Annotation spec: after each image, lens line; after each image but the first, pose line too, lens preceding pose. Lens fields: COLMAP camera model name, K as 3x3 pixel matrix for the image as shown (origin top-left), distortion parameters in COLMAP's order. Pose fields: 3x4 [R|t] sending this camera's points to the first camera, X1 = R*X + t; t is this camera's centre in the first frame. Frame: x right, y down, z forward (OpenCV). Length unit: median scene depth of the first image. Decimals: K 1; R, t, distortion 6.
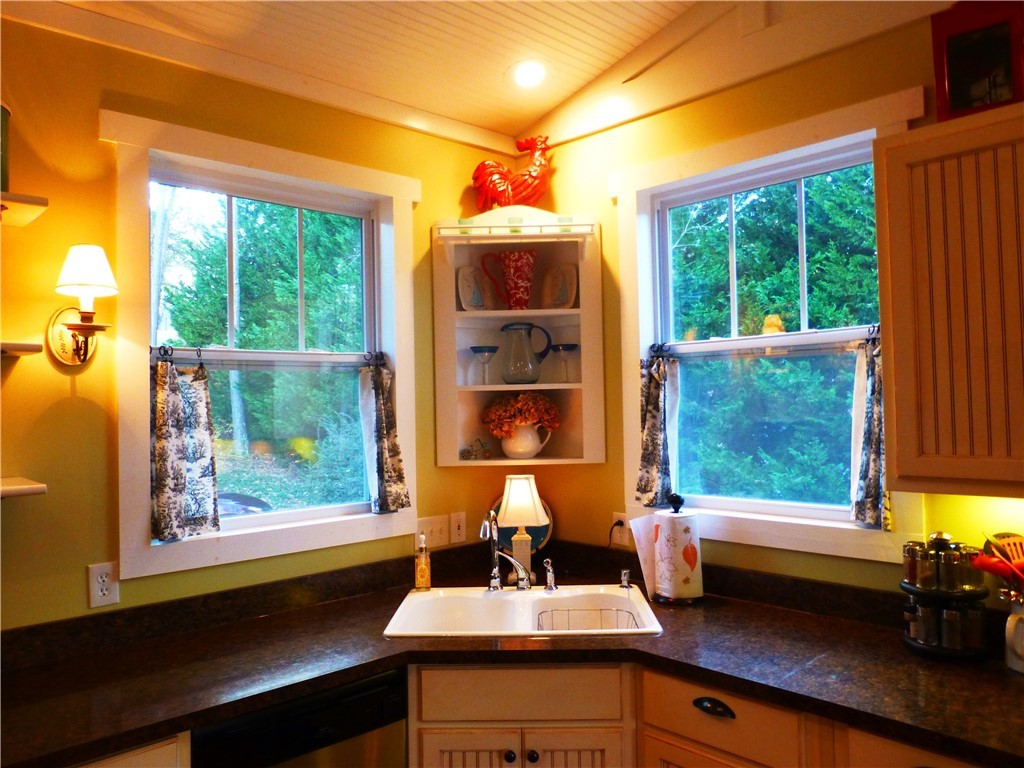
lens RADIAL K [[773.7, 0, 507.6], [0, 773.7, 388.8], [0, 0, 1]] dist [0.006925, -0.022087]
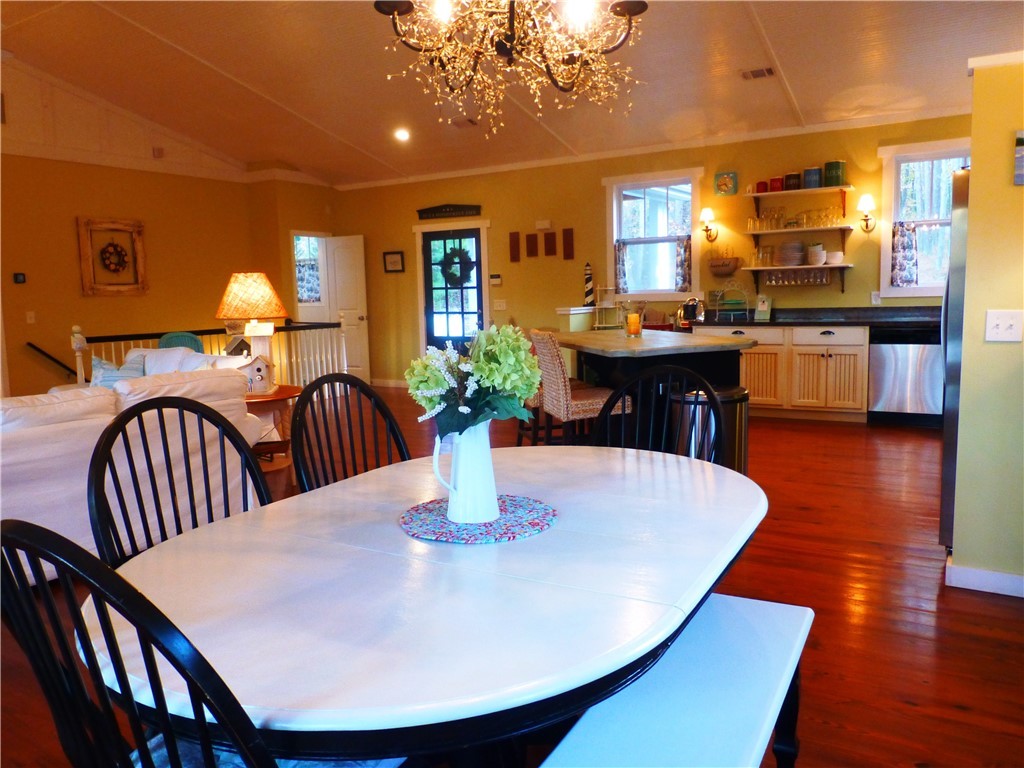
lens RADIAL K [[773.7, 0, 514.3], [0, 773.7, 385.9], [0, 0, 1]] dist [0.006925, -0.022087]
pose [[0.284014, 0.128834, -0.950125, 1.695636], [0.046330, 0.987930, 0.147809, 0.051306], [0.957700, -0.085999, 0.274617, -1.070030]]
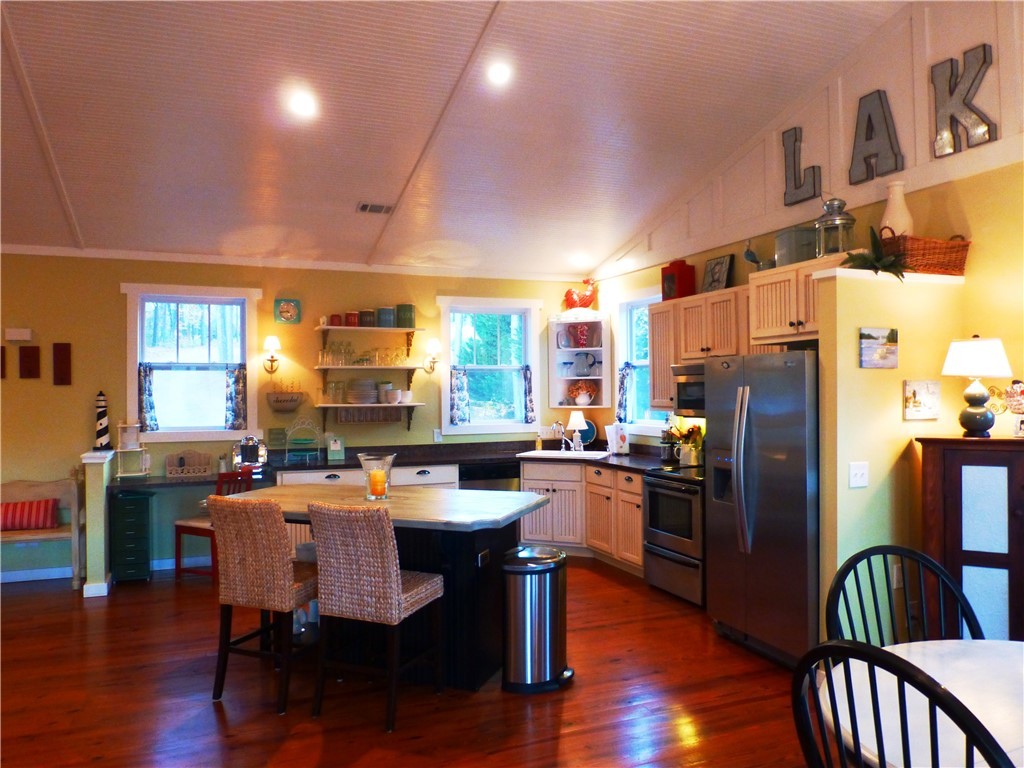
lens RADIAL K [[773.7, 0, 517.0], [0, 773.7, 387.8], [0, 0, 1]] dist [0.006925, -0.022087]
pose [[0.935366, 0.010070, -0.353537, 0.781138], [-0.002912, 0.999780, 0.020774, -0.023575], [0.353669, -0.018402, 0.935190, -1.596221]]
